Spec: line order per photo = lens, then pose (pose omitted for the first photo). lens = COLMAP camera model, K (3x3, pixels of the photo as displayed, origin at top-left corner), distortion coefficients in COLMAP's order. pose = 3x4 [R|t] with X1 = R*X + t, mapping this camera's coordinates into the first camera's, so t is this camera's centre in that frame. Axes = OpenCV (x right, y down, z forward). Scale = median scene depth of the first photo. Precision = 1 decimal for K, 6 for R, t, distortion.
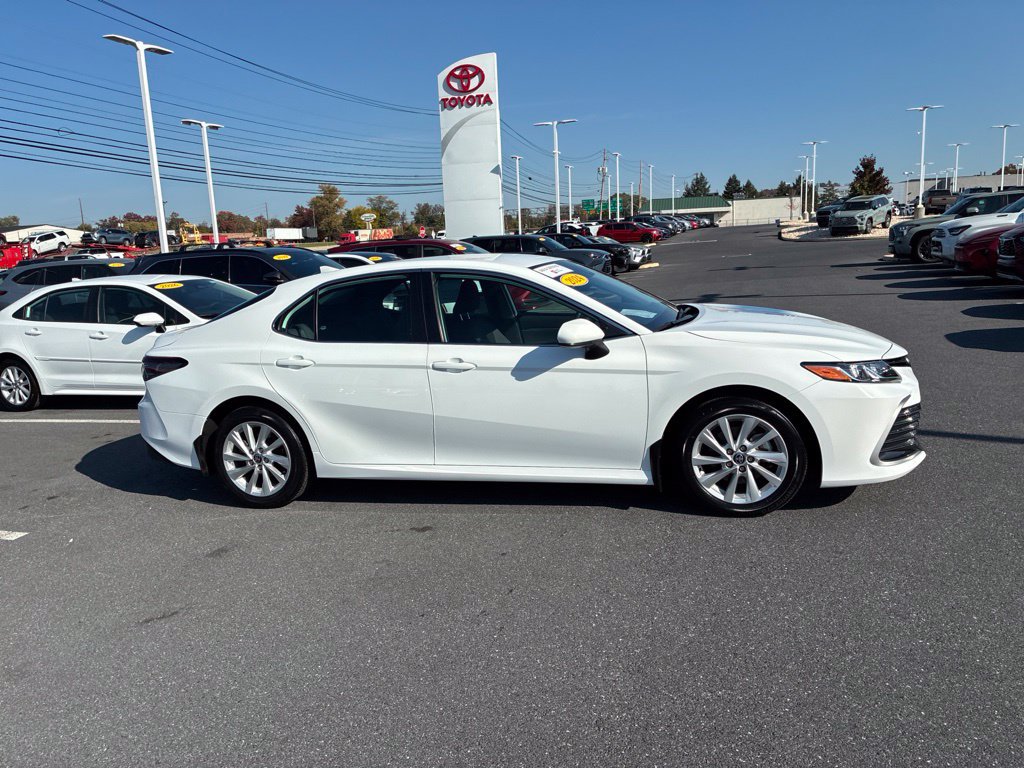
lens RADIAL K [[780.9, 0, 512.0], [0, 780.9, 384.0], [0, 0, 1]] dist [0.013893, -0.001083]
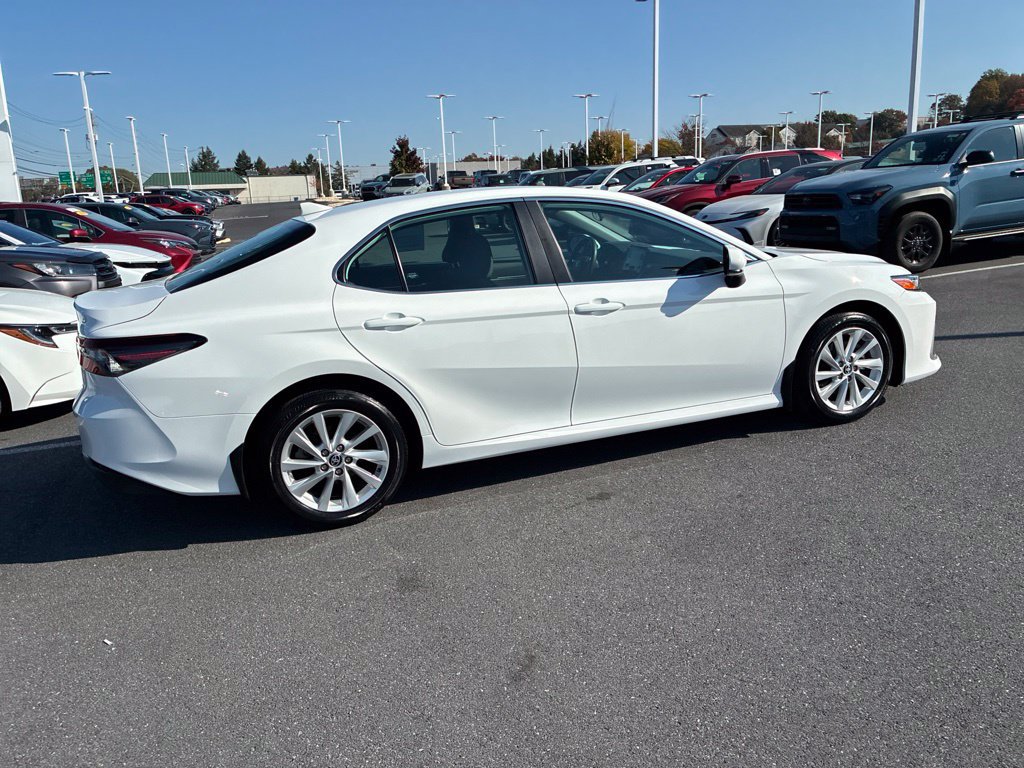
lens RADIAL K [[780.9, 0, 512.0], [0, 780.9, 384.0], [0, 0, 1]] dist [0.013893, -0.001083]
pose [[0.816048, -0.123446, 0.564648, -0.176306], [0.109788, 0.992246, 0.058261, 0.000128], [-0.567462, 0.014448, 0.823273, 0.090485]]
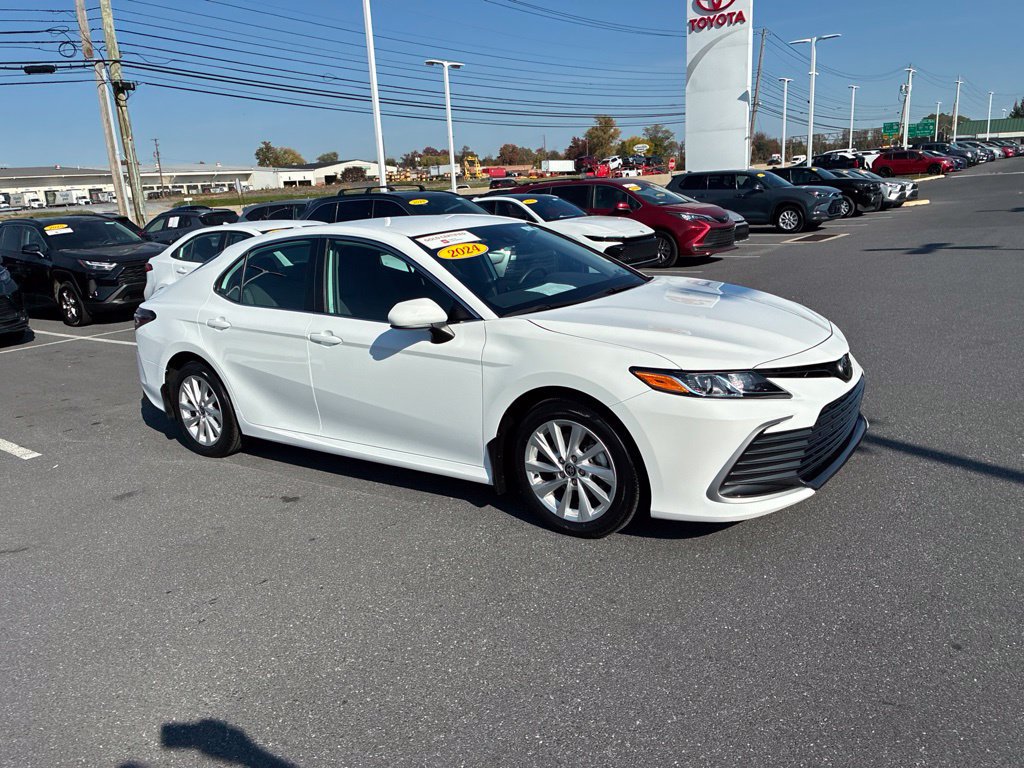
lens RADIAL K [[780.4, 0, 512.8], [0, 780.4, 380.4], [0, 0, 1]] dist [0.033001, -0.039763]
pose [[0.939582, 0.082367, -0.332268, 0.126021], [-0.055579, 0.994448, 0.089353, -0.019114], [0.337783, -0.065488, 0.938943, 0.042666]]
